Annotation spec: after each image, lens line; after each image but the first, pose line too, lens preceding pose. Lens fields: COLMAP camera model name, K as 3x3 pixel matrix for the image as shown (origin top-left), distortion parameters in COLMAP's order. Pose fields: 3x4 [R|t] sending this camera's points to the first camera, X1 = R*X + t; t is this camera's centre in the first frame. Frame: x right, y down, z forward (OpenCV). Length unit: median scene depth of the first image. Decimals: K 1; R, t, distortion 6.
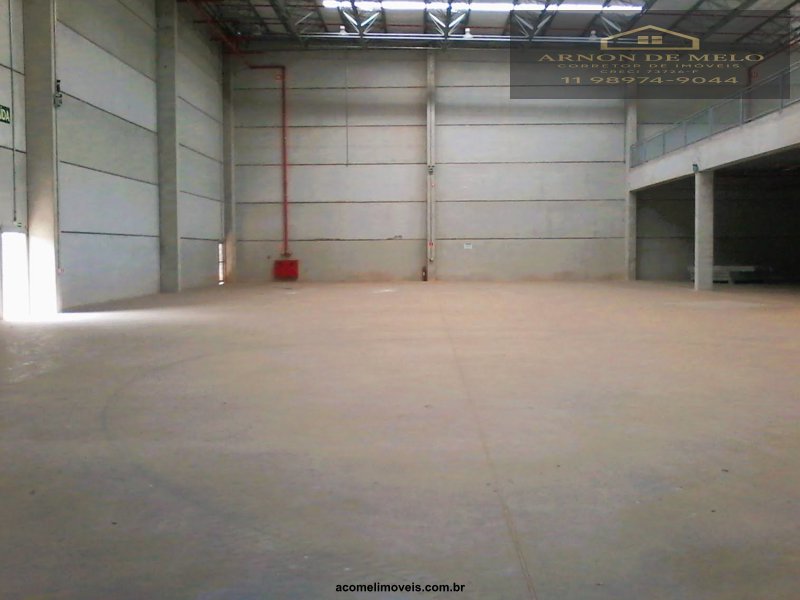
lens RADIAL K [[821.8, 0, 400.0], [0, 821.8, 300.0], [0, 0, 1]] dist [-0.012494, -0.009794]
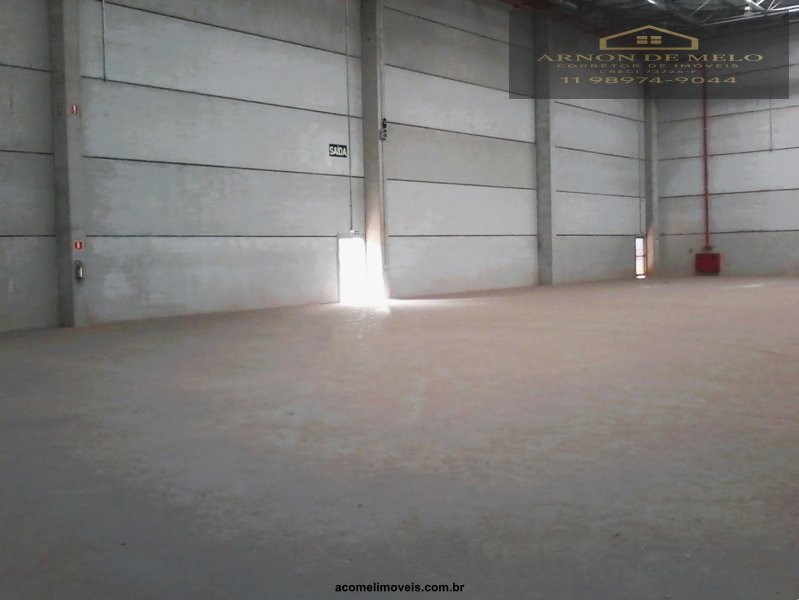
lens RADIAL K [[837.7, 0, 399.5], [0, 837.7, 300.0], [0, 0, 1]] dist [-0.005302, -0.014952]
pose [[0.777595, 0.020046, -0.628446, 0.208504], [-0.015411, 0.999799, 0.012822, -0.000299], [0.628576, -0.000285, 0.777748, -0.005796]]
